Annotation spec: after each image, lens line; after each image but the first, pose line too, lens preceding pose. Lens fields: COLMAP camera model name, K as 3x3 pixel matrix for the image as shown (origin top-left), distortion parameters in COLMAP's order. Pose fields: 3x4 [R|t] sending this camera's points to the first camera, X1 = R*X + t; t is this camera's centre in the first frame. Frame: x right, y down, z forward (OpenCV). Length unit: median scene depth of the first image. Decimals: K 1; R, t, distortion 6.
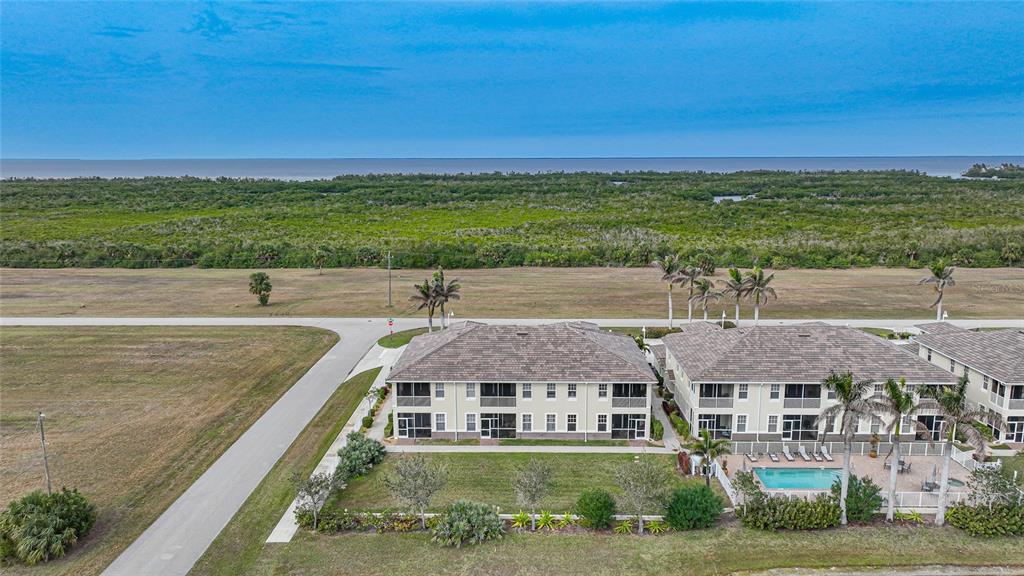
lens RADIAL K [[716.1, 0, 512.9], [0, 716.1, 287.3], [0, 0, 1]] dist [-0.002987, 0.016714]
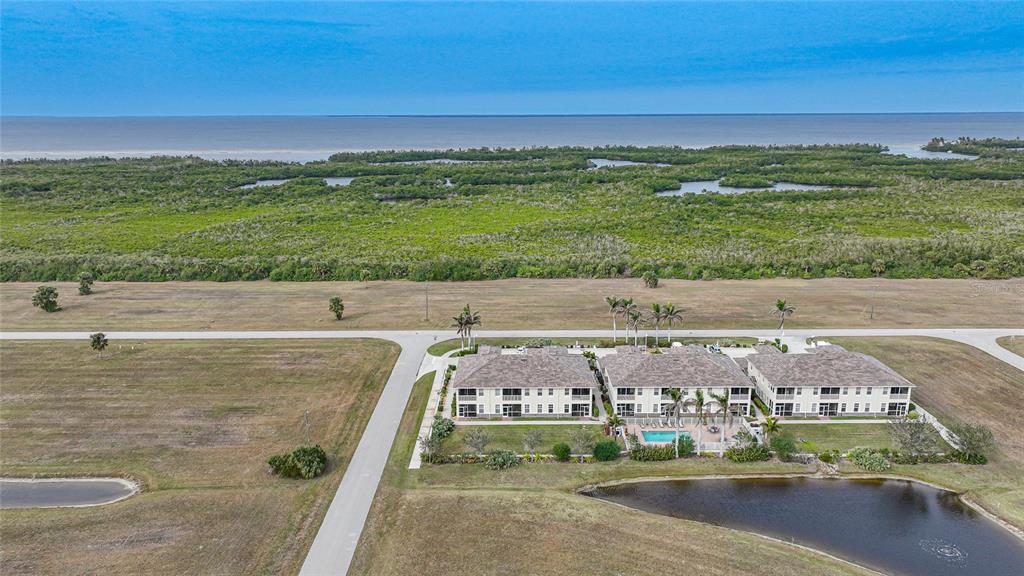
lens RADIAL K [[716.1, 0, 510.7], [0, 716.1, 289.3], [0, 0, 1]] dist [-0.002987, 0.016714]
pose [[0.999810, -0.007068, 0.018187, -0.056263], [0.005924, 0.998048, 0.062176, -0.244467], [-0.018591, -0.062056, 0.997900, -0.871218]]
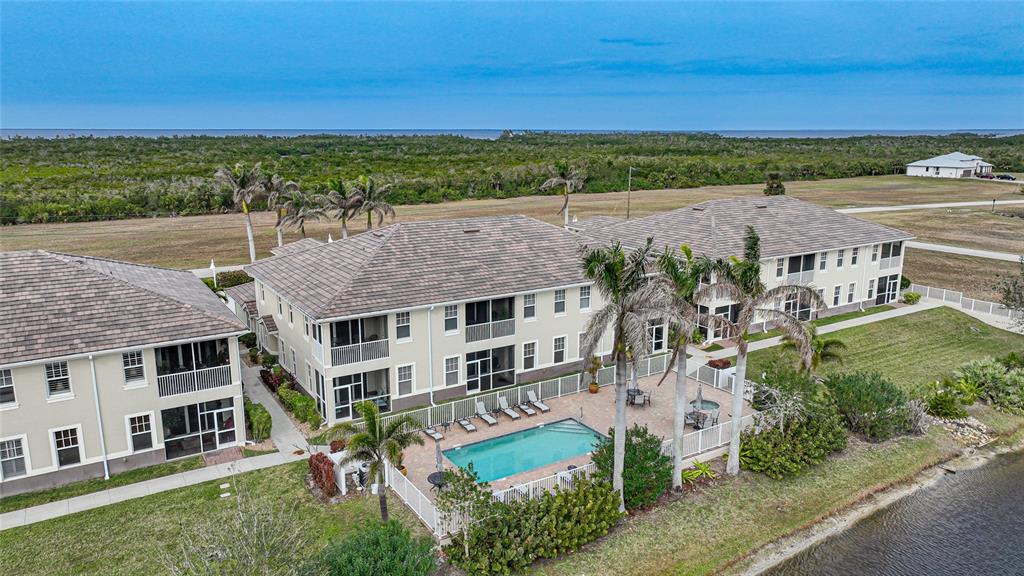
lens RADIAL K [[716.1, 0, 510.9], [0, 716.1, 289.4], [0, 0, 1]] dist [-0.002987, 0.016714]
pose [[0.833931, -0.116550, 0.539421, 0.082758], [0.095441, 0.993175, 0.067042, 0.084237], [-0.543554, -0.004426, 0.839363, 0.455512]]
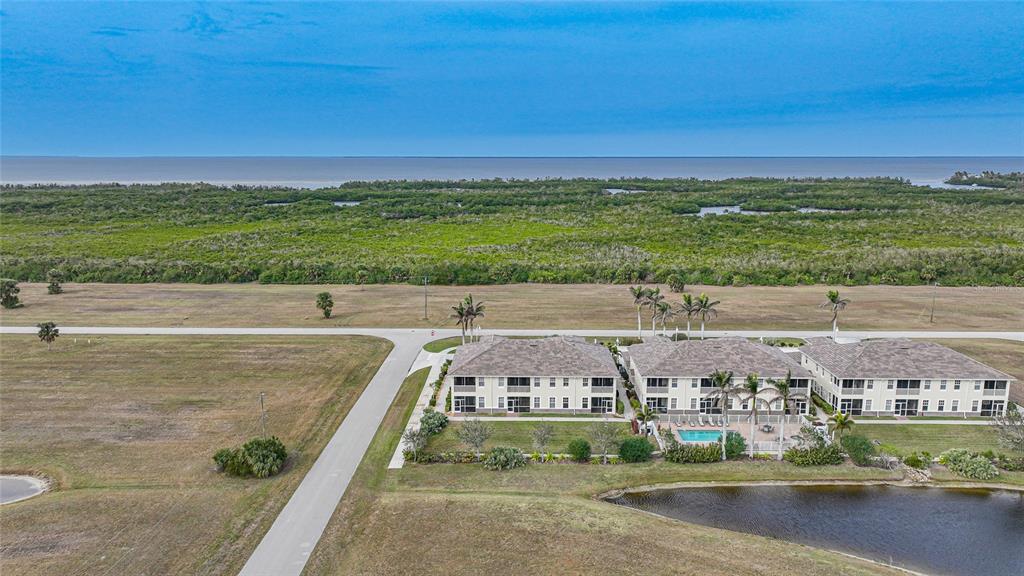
lens RADIAL K [[716.1, 0, 511.6], [0, 716.1, 290.0], [0, 0, 1]] dist [-0.002987, 0.016714]
pose [[0.999996, 0.002574, 0.001371, -0.038642], [-0.002583, 0.999978, 0.006054, -0.065946], [-0.001356, -0.006058, 0.999981, -0.560999]]
